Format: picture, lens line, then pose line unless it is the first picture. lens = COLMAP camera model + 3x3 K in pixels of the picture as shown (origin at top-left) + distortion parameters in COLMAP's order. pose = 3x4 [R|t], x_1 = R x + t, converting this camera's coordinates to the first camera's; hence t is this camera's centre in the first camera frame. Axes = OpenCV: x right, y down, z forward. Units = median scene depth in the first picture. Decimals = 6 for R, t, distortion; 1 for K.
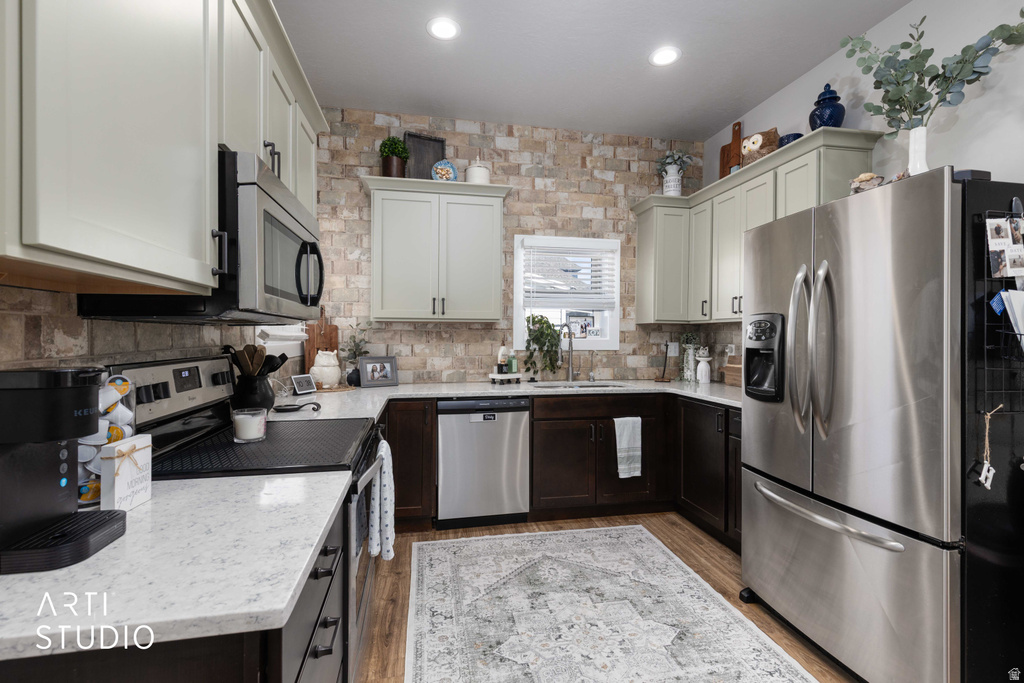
lens RADIAL K [[465.1, 0, 509.9], [0, 465.1, 334.4], [0, 0, 1]] dist [0.001574, 0.000083]
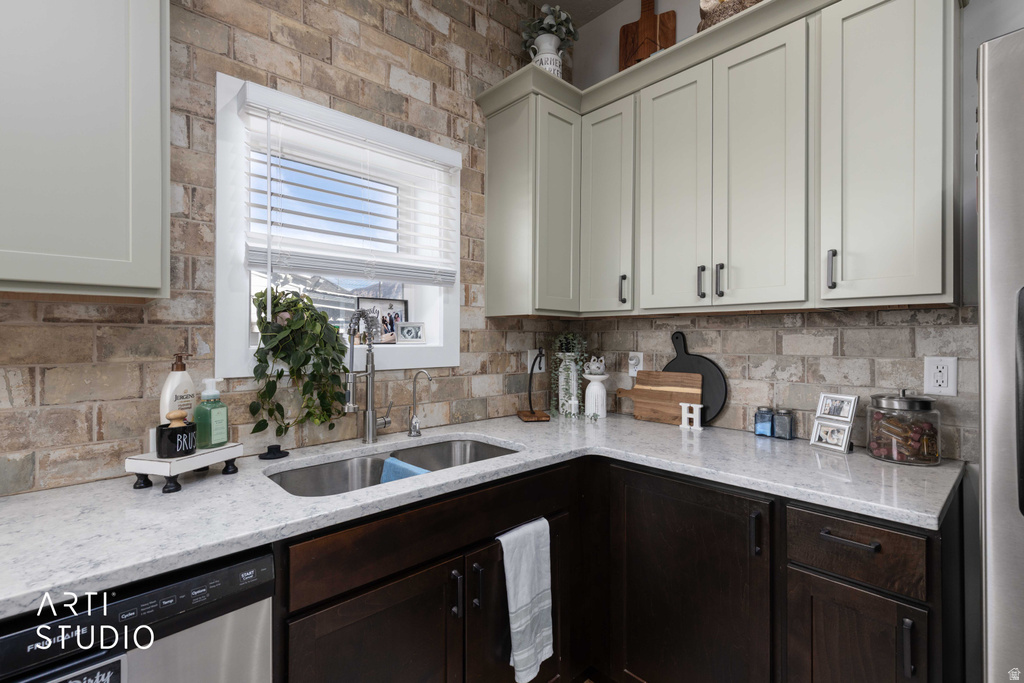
lens RADIAL K [[457.1, 0, 512.0], [0, 457.1, 341.5], [0, 0, 1]] dist [-0.000160, 0.000136]
pose [[0.849556, -0.008247, 0.527434, 0.015904], [0.000817, 0.999897, 0.014318, -0.001318], [-0.527498, -0.011733, 0.849475, 0.556263]]
